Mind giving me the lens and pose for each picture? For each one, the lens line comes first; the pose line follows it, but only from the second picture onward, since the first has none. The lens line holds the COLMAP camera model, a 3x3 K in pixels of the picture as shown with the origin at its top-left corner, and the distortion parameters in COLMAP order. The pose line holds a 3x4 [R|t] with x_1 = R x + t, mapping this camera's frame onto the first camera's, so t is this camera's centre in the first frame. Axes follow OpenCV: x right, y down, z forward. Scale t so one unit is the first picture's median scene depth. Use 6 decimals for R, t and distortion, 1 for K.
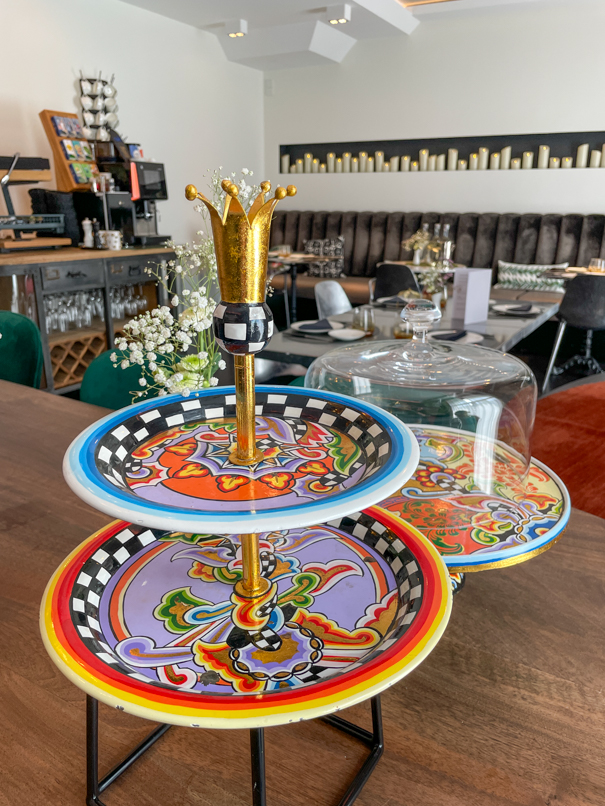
lens RADIAL K [[616.0, 0, 302.6], [0, 616.0, 402.7], [0, 0, 1]] dist [-0.000255, -0.005434]
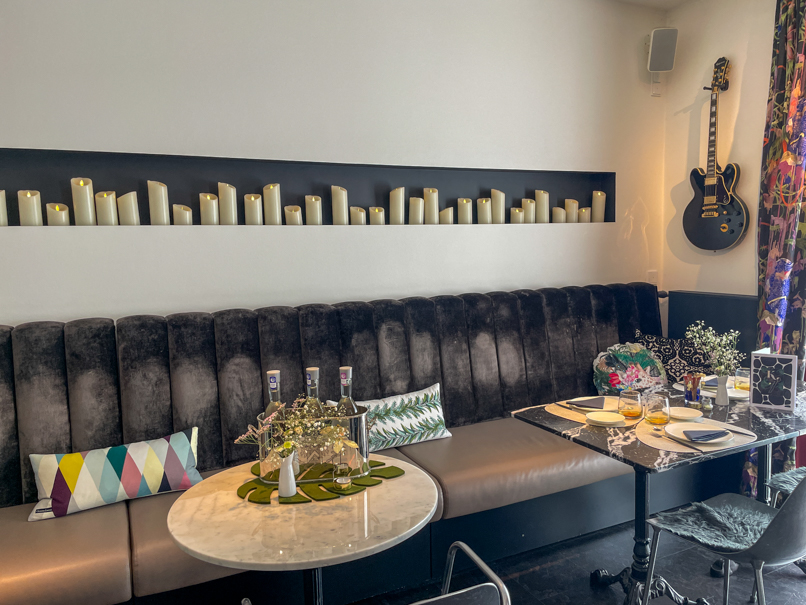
lens RADIAL K [[616.0, 0, 403.0], [0, 616.0, 304.0], [0, 0, 1]] dist [-0.000255, -0.005434]
pose [[0.529444, -0.098925, 0.842557, -0.055836], [0.283130, 0.956837, -0.065570, -0.251788], [-0.799704, 0.273269, 0.534600, 0.657720]]
